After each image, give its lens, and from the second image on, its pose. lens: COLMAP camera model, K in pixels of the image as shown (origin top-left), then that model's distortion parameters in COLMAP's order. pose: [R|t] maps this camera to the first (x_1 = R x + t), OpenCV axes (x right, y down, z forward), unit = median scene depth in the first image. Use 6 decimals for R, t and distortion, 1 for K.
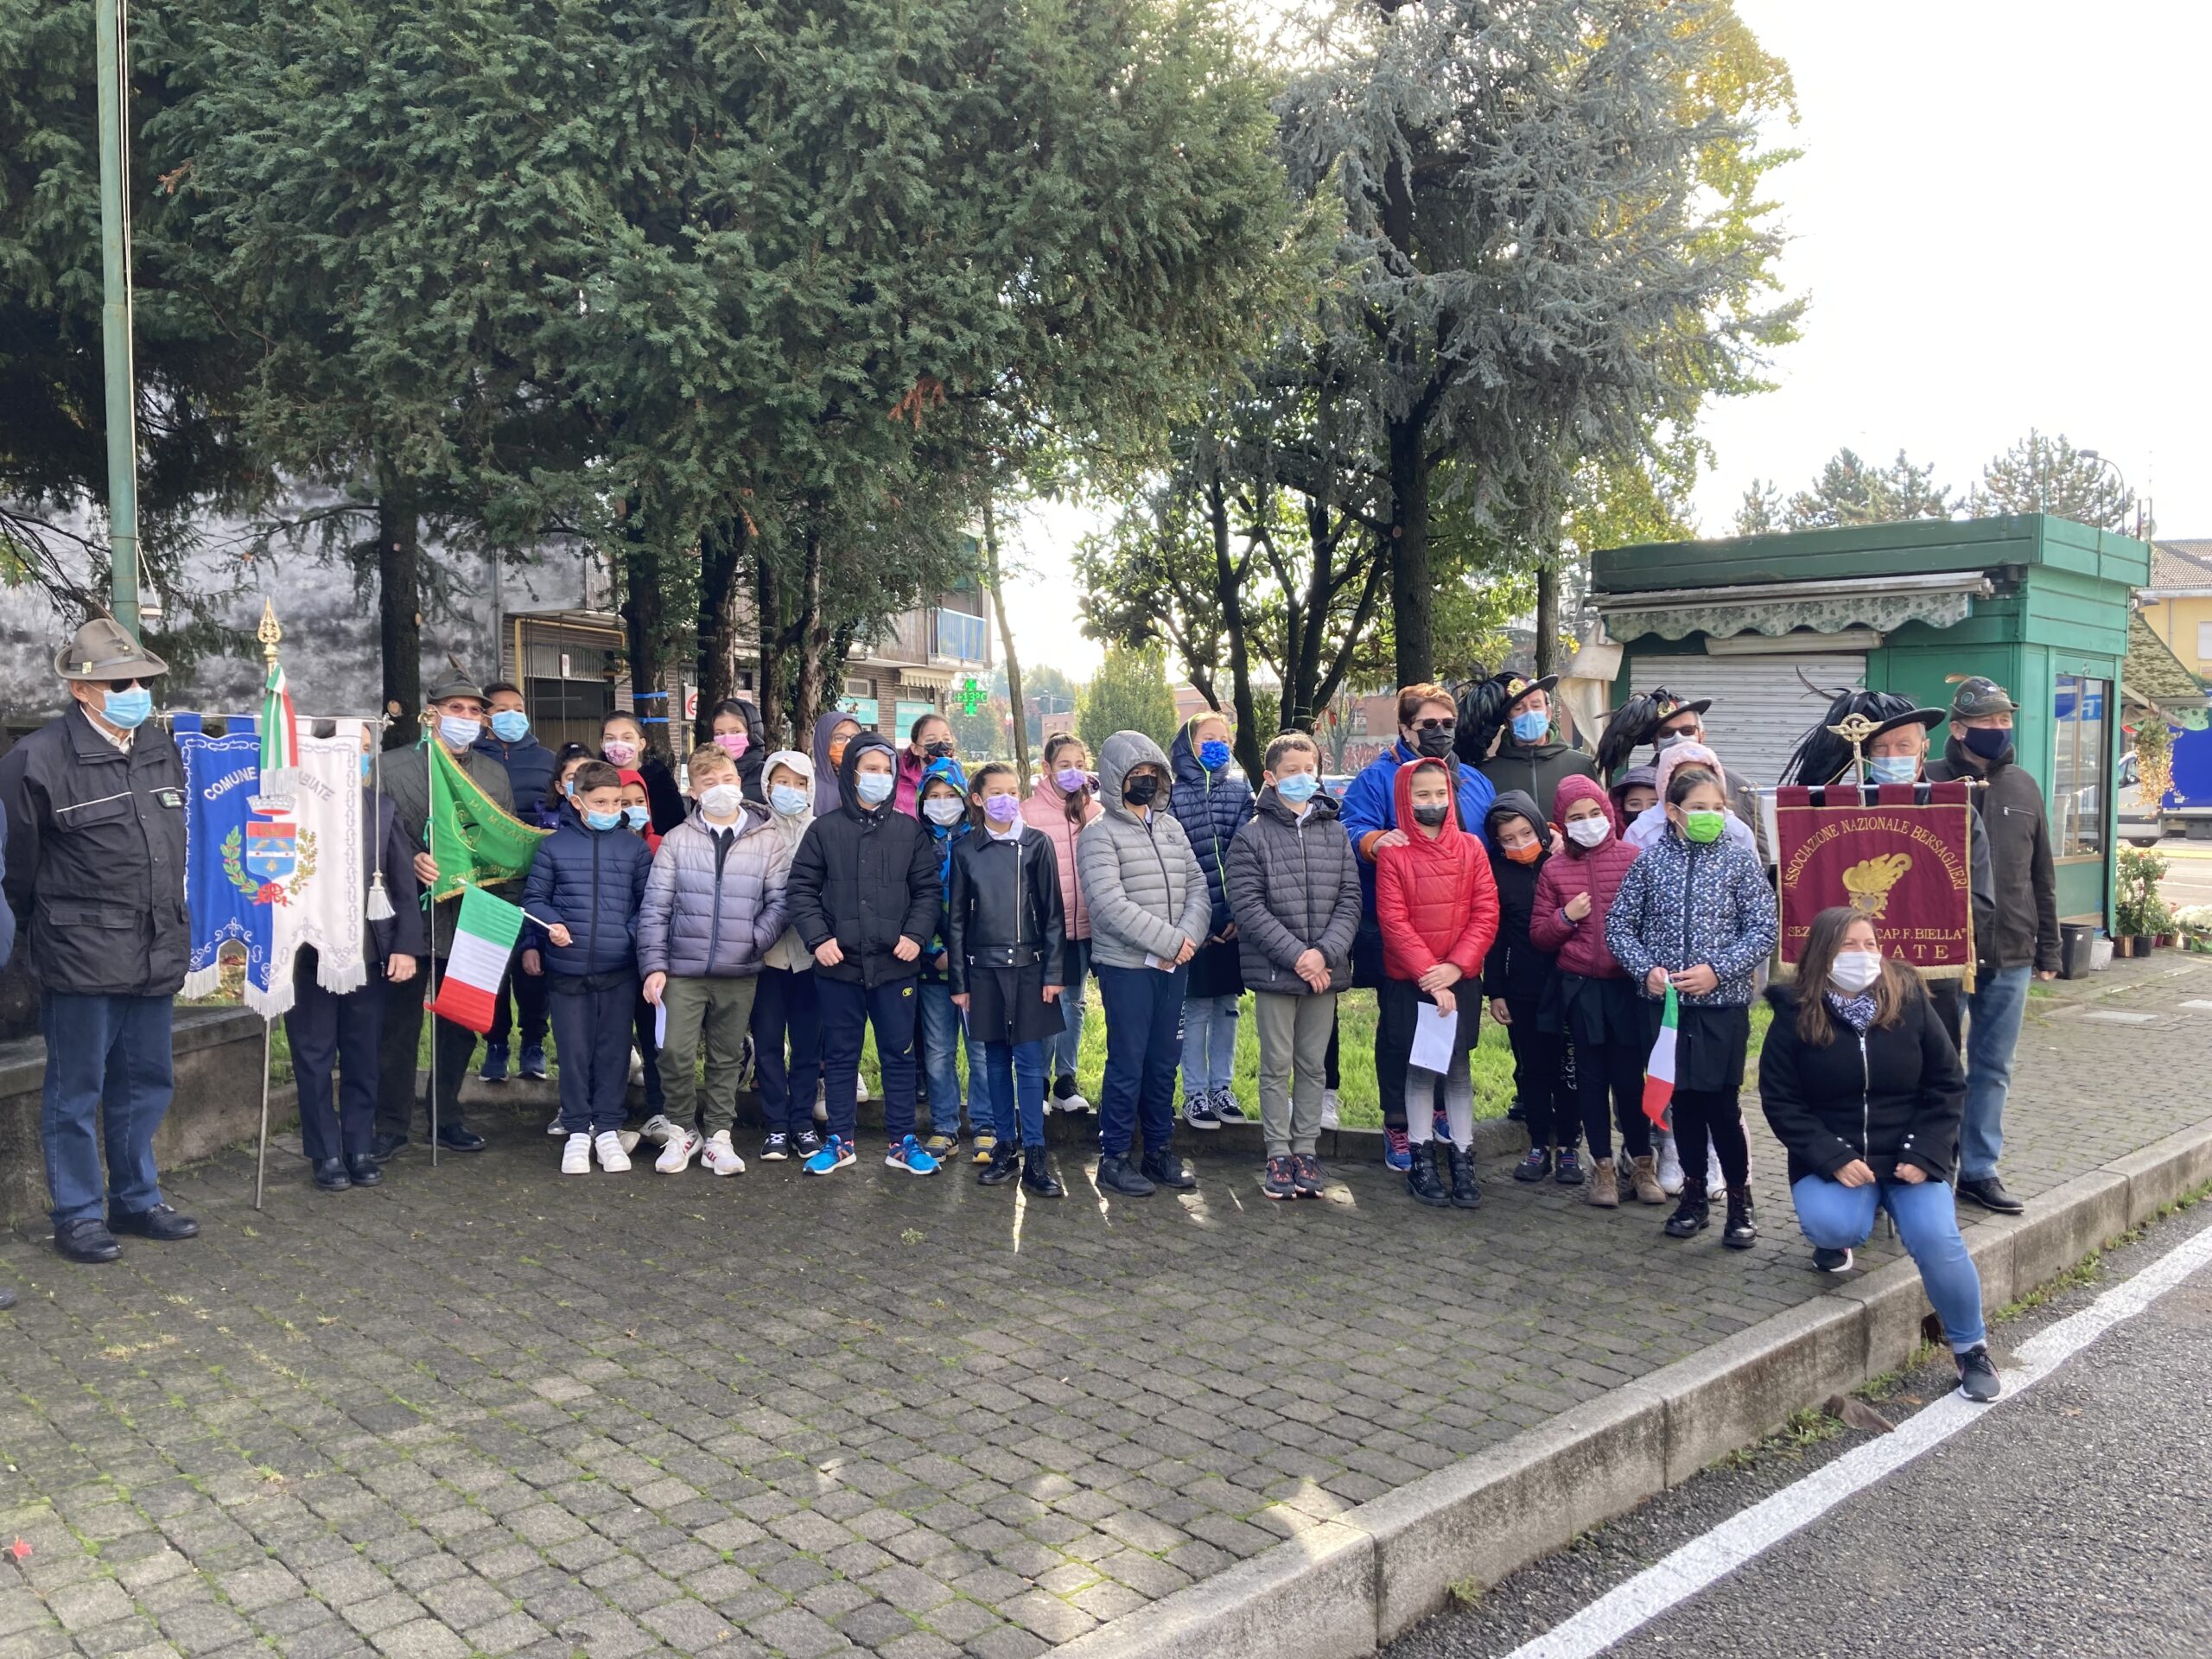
lens RADIAL K [[1771.0, 0, 1106.7], [0, 1771.0, 884.5], [0, 0, 1]] dist [0.101155, -0.222569]
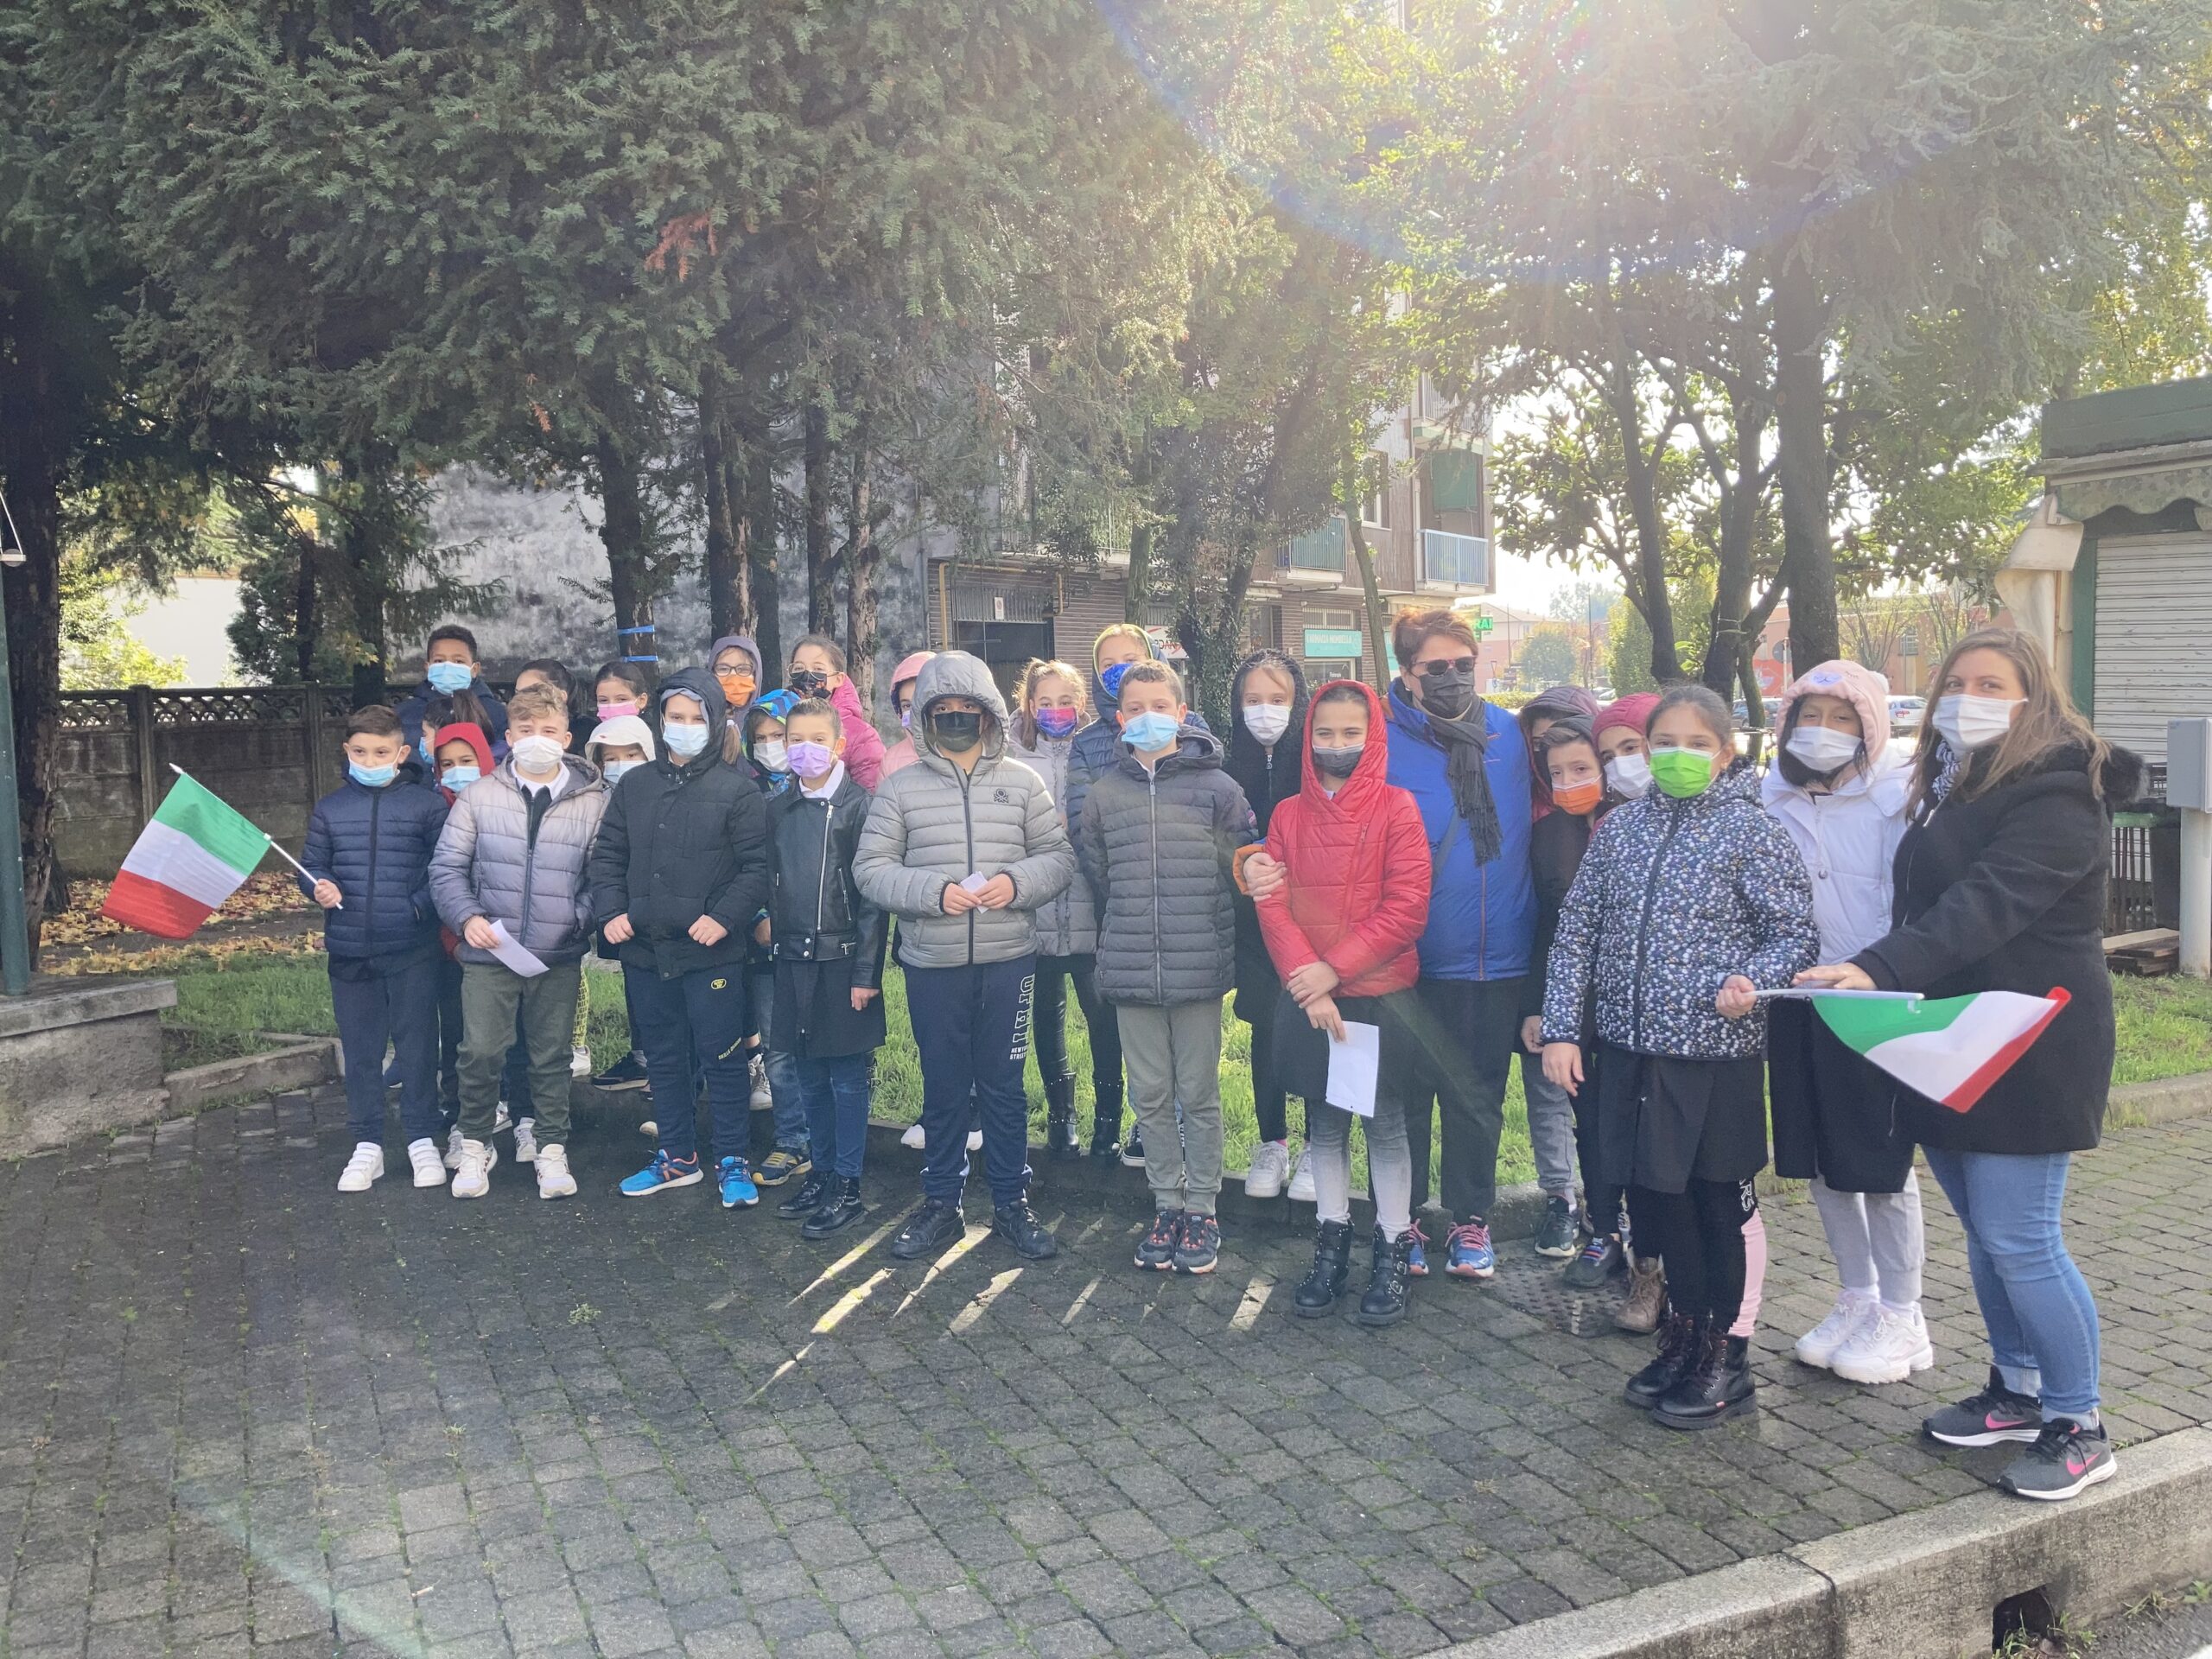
lens RADIAL K [[1803.8, 0, 1106.0], [0, 1803.8, 829.5], [0, 0, 1]] dist [0.027390, -0.003680]
pose [[0.948641, 0.000774, -0.316353, 0.326556], [0.000518, 0.999992, 0.003998, -0.015062], [0.316354, -0.003957, 0.948633, 0.299018]]
